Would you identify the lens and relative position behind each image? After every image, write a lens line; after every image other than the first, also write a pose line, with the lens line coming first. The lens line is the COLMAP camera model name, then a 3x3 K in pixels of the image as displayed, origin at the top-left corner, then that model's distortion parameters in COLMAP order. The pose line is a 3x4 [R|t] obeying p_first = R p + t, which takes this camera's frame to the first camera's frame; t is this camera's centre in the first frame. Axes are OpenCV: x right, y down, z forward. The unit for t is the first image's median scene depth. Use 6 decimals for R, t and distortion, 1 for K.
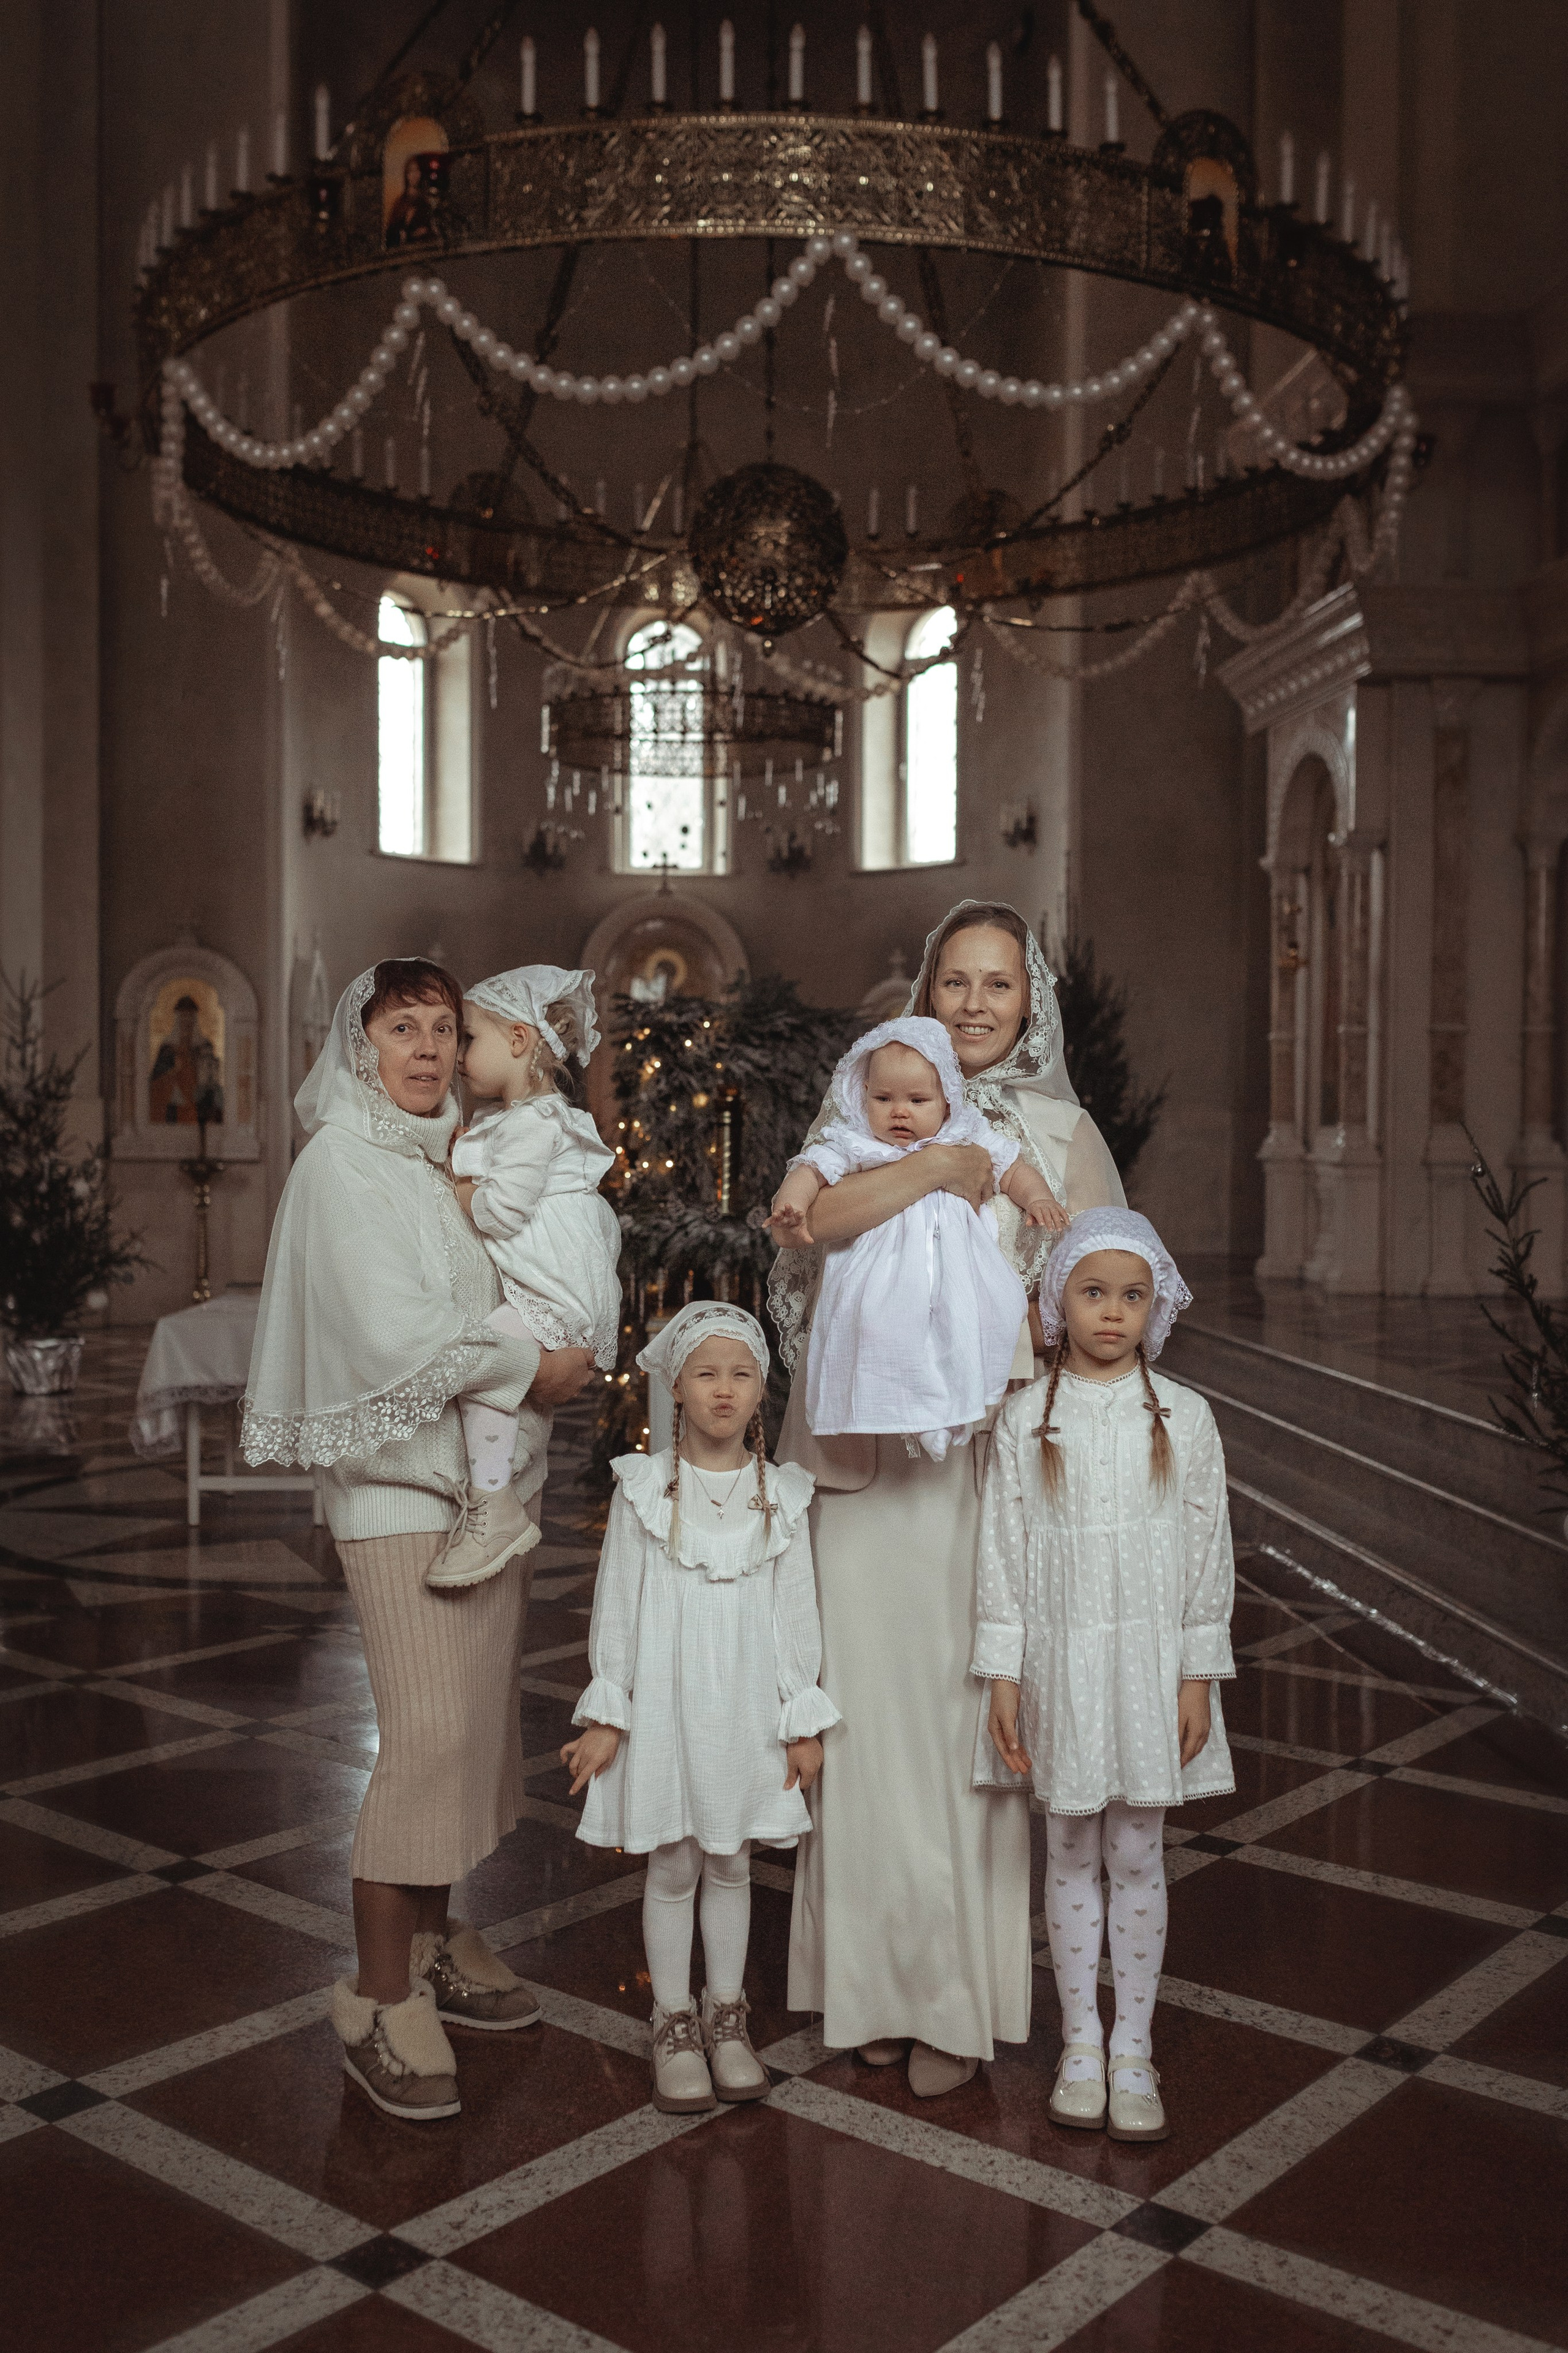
lens RADIAL K [[2284.1, 0, 779.8], [0, 2284.1, 1168.6], [0, 0, 1]] dist [-0.005951, 0.003545]
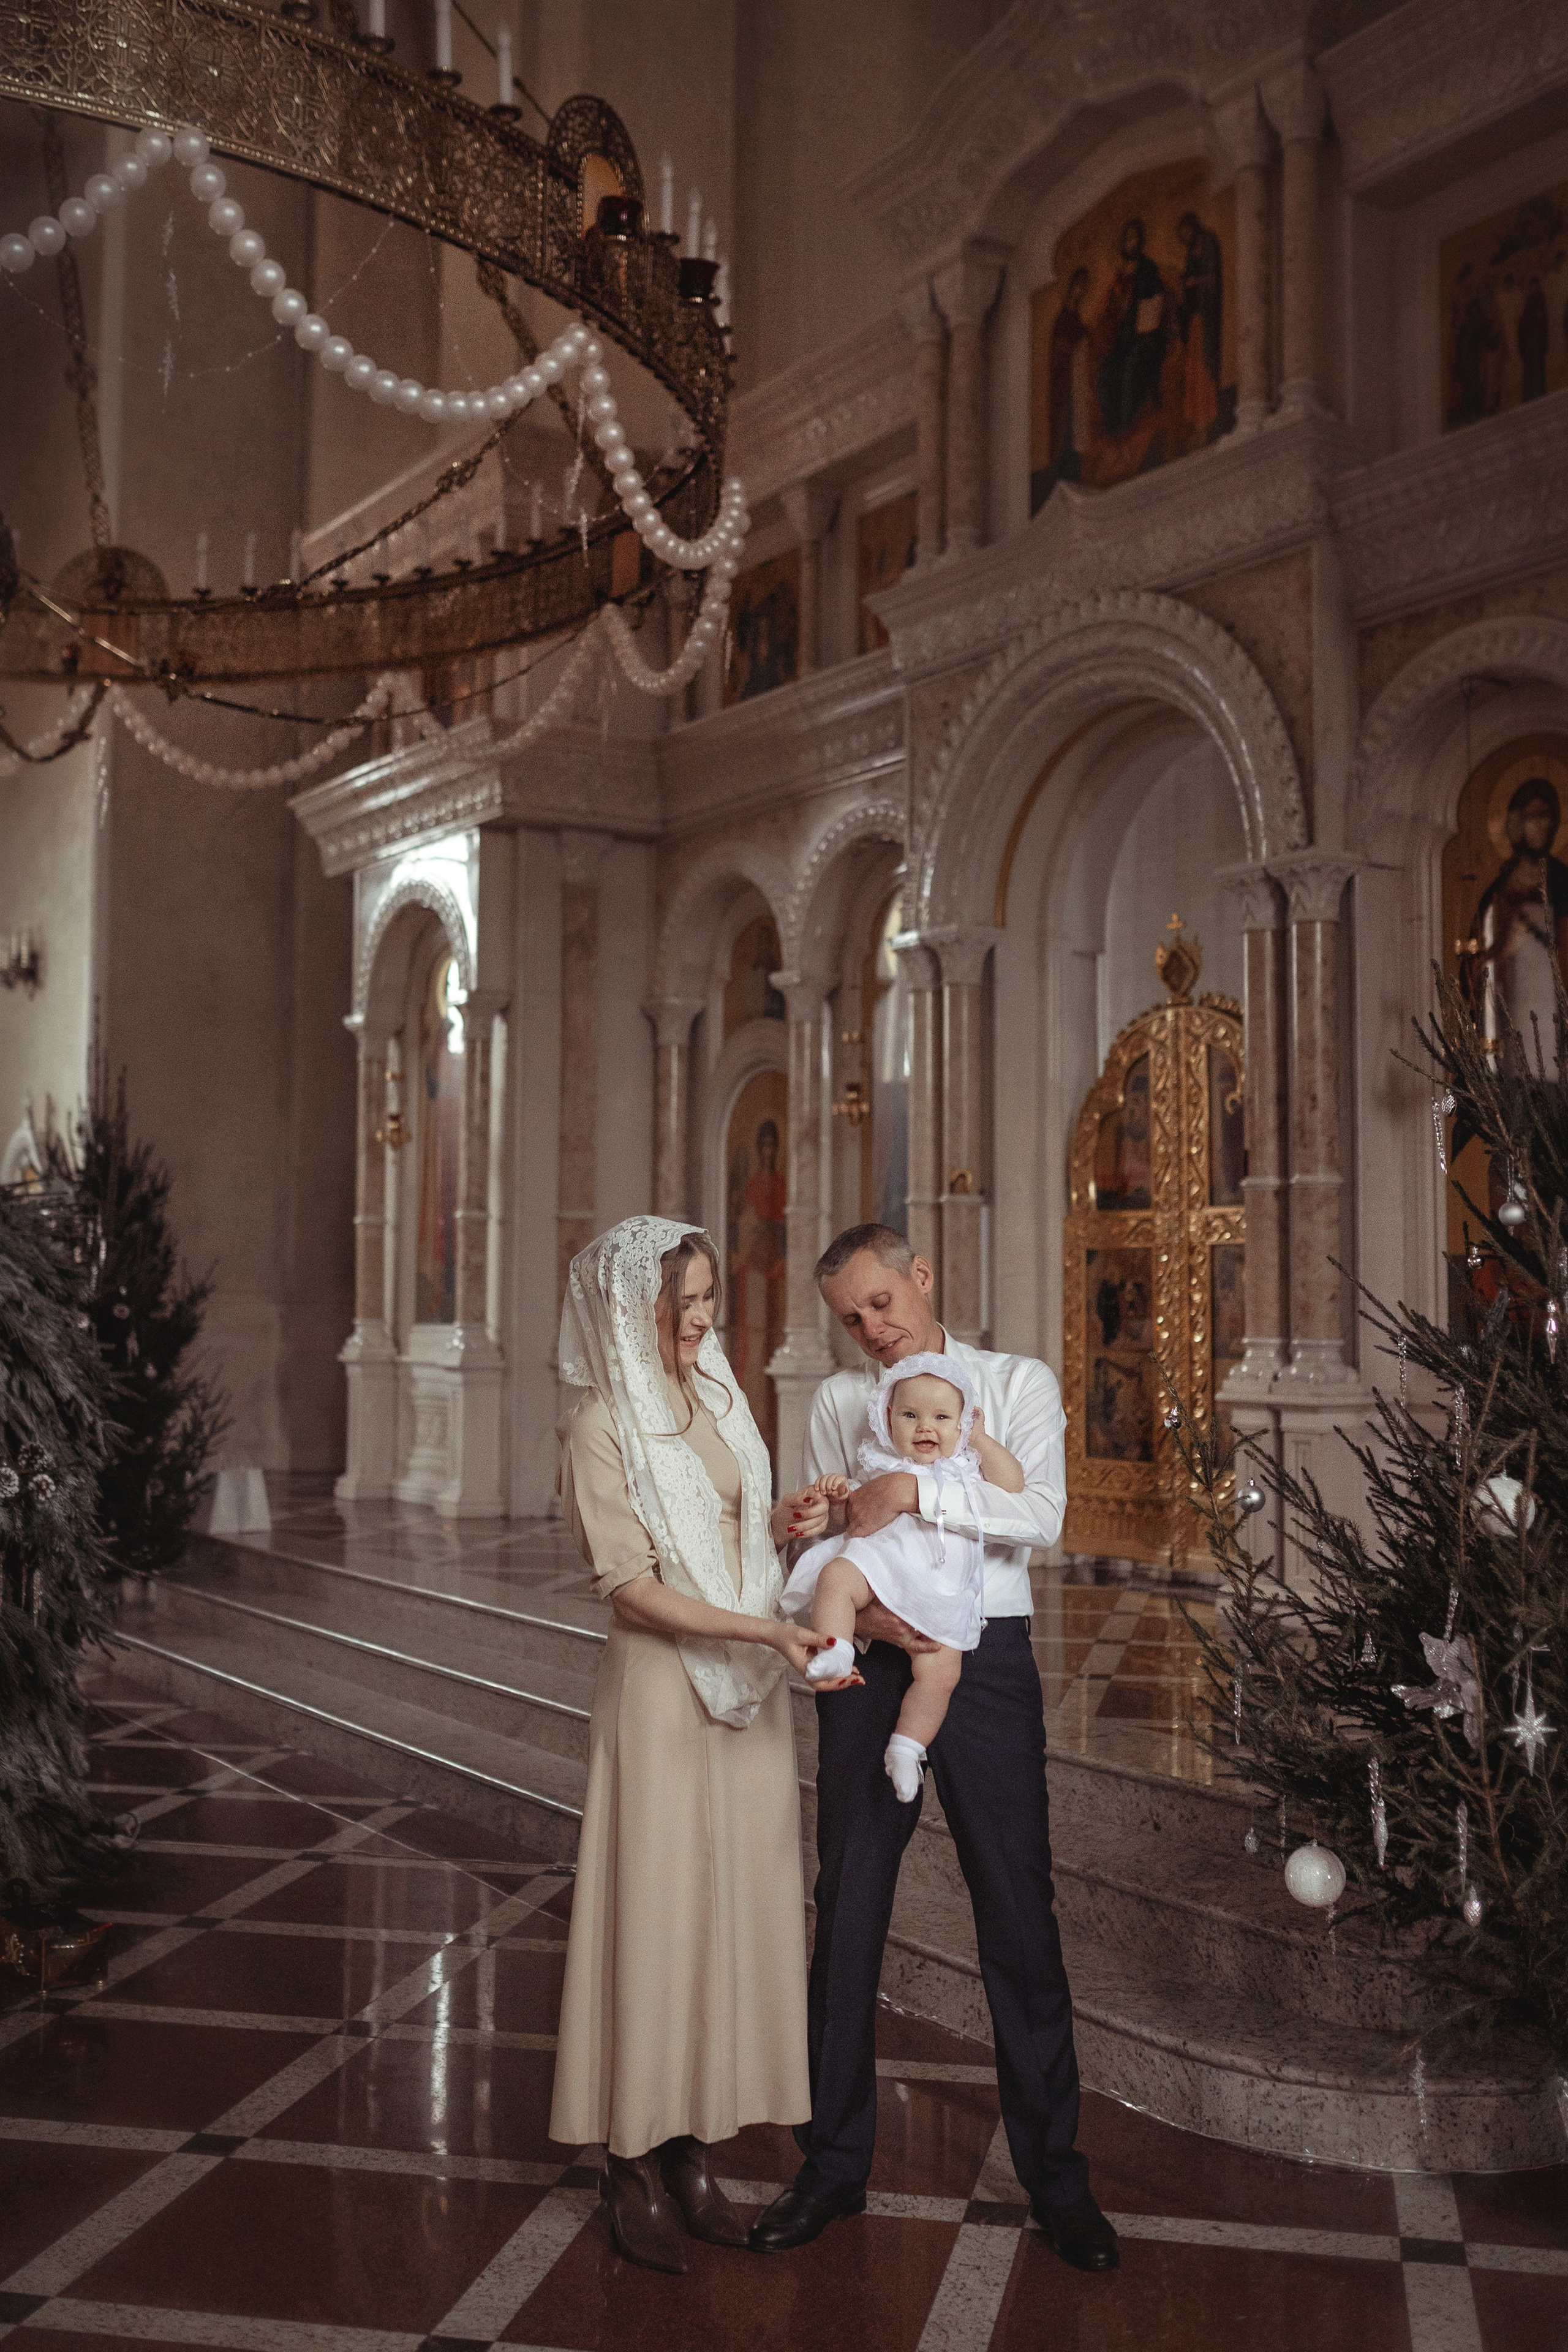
lens RADIAL K [[2400.0, 0, 789.8], [0, 2400.0, 1143.4], [0, 0, 1]] dist [0.002476, -0.012615]
pose [[0.883823, 0.030691, 0.466813, -0.109547], [0.009493, 0.996464, -0.083488, -0.014607], [-0.467724, 0.078220, 0.880406, 0.185117]]
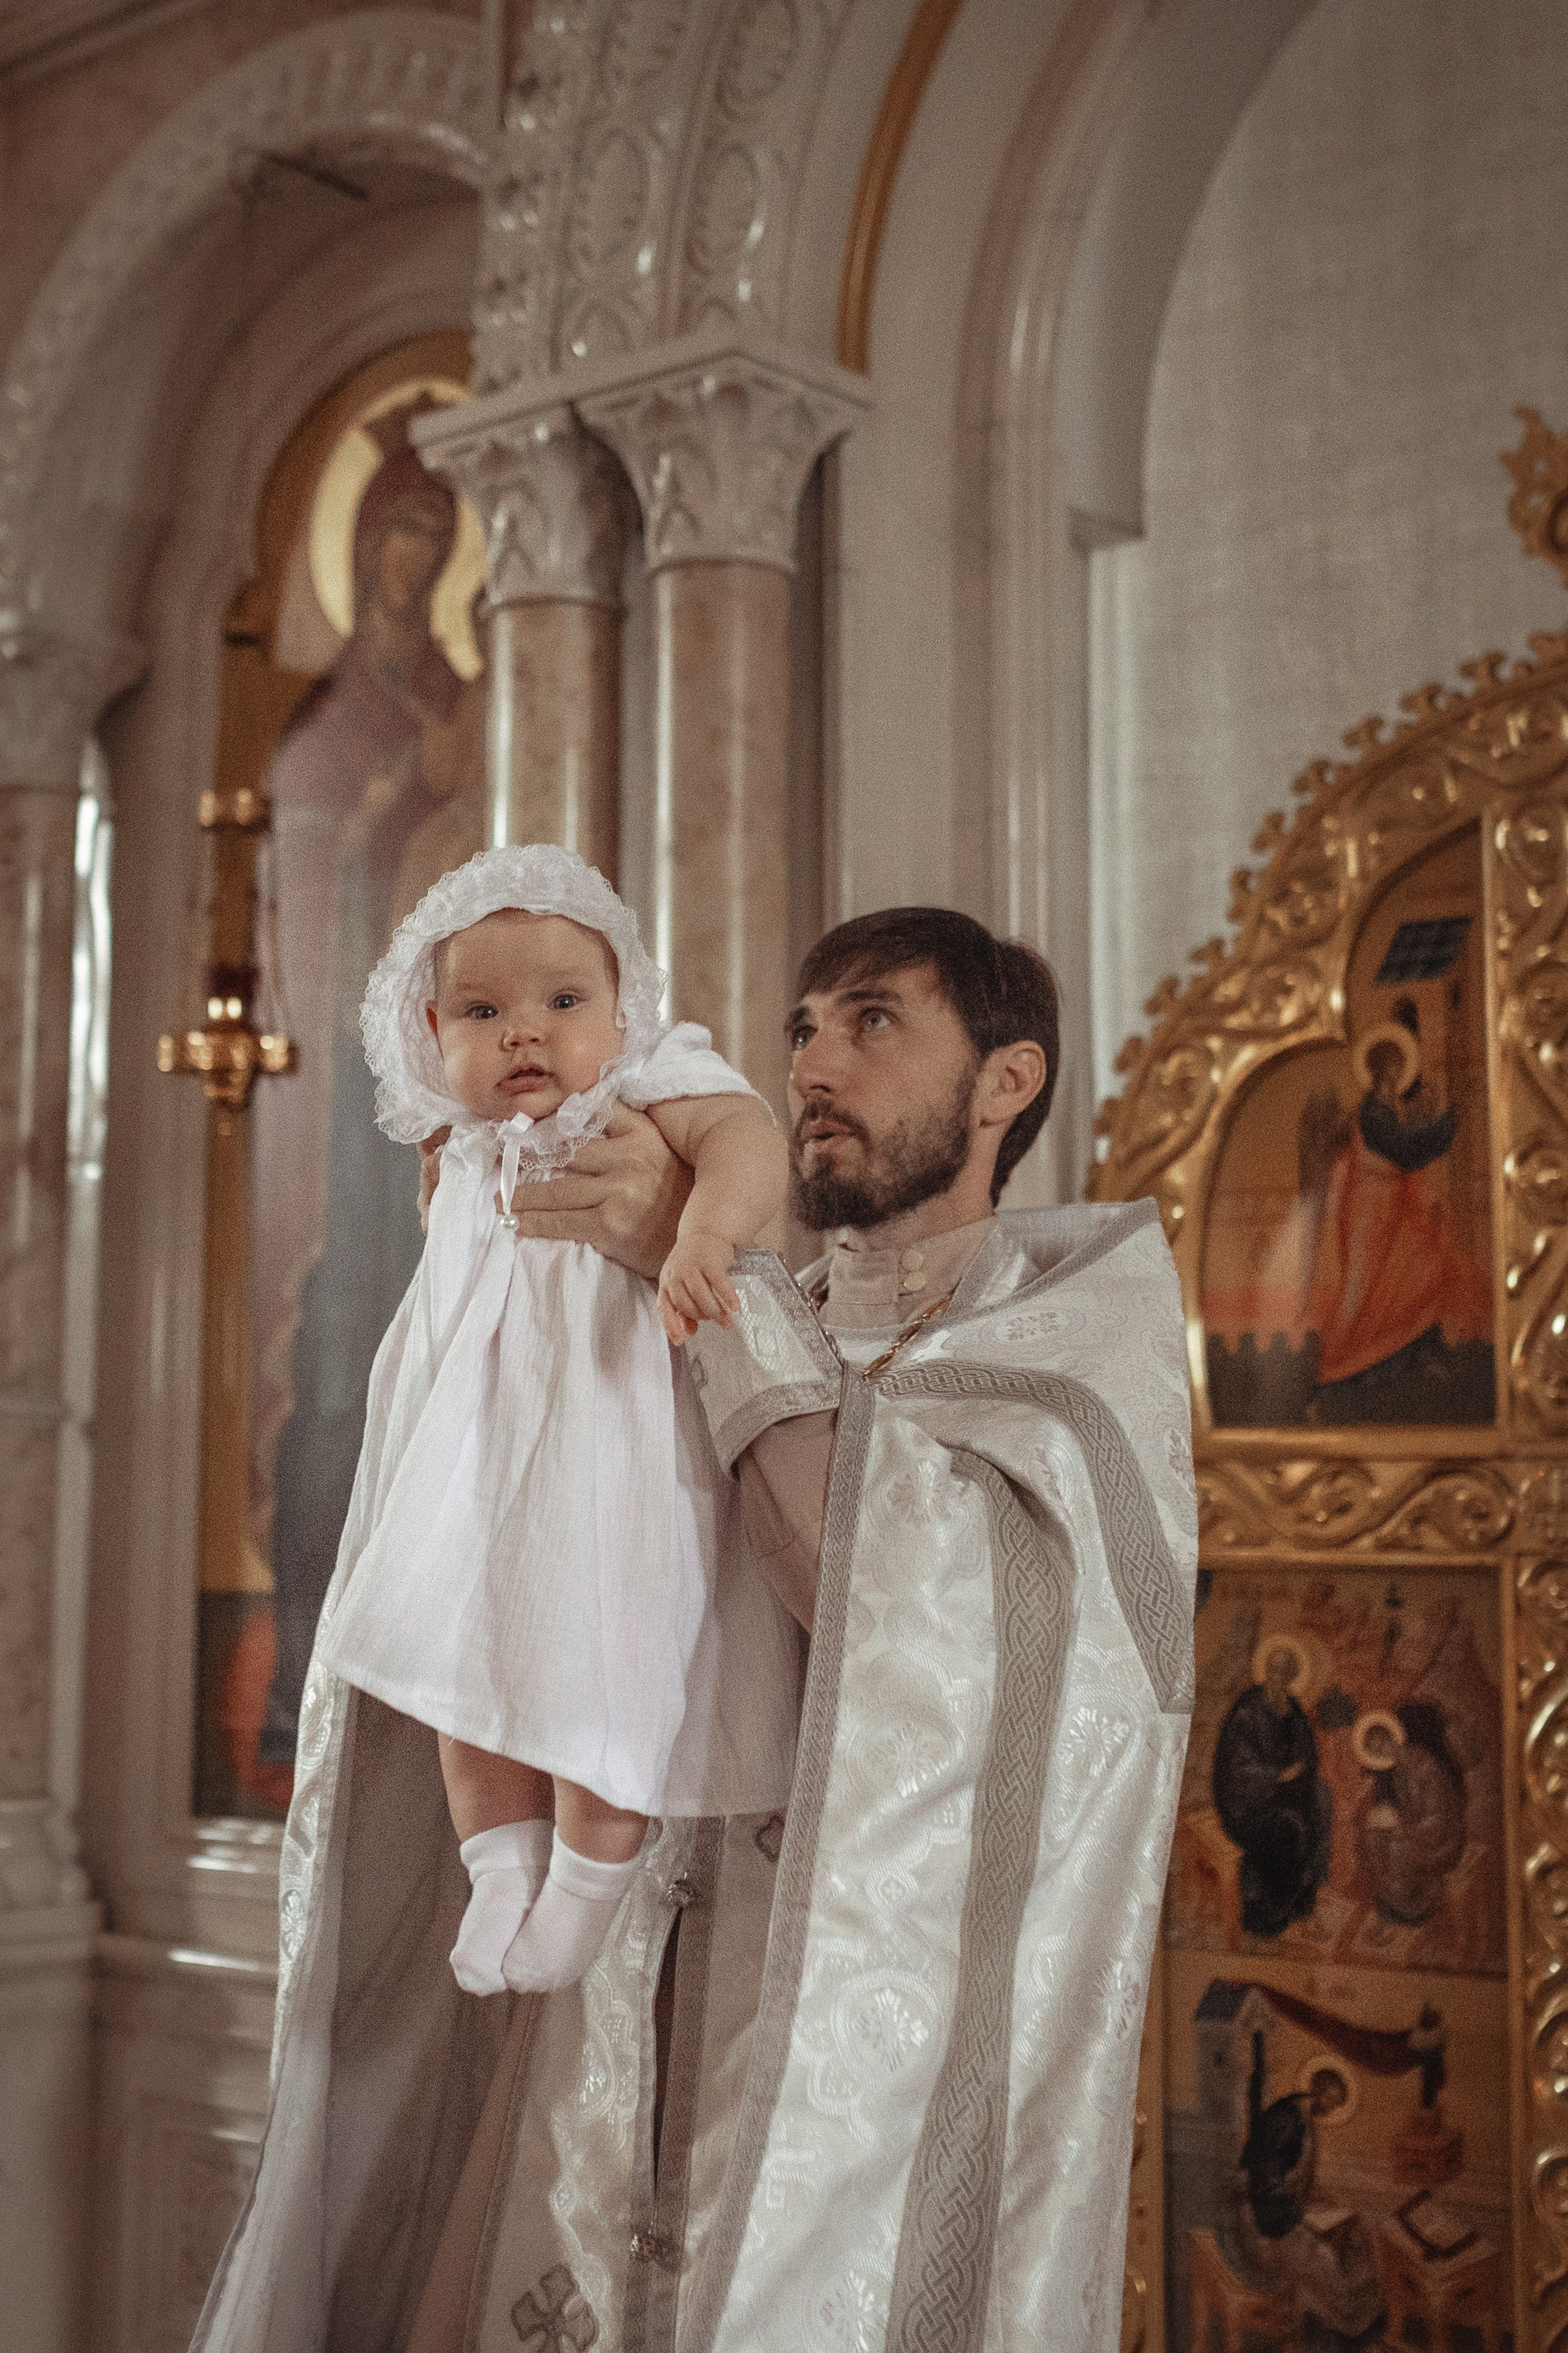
lens RADIAL K [[2400.7, 0, 789.8], [0, 2400.7, 1143.8], [0, 0, 1]] dist [0.002476, -0.012615]
pose [[0.642409, 0.081442, 0.762022, 0.280659], [0.026270, 0.991413, -0.128105, -0.074614], [-0.765912, 0.102314, 0.634753, 0.969076]]
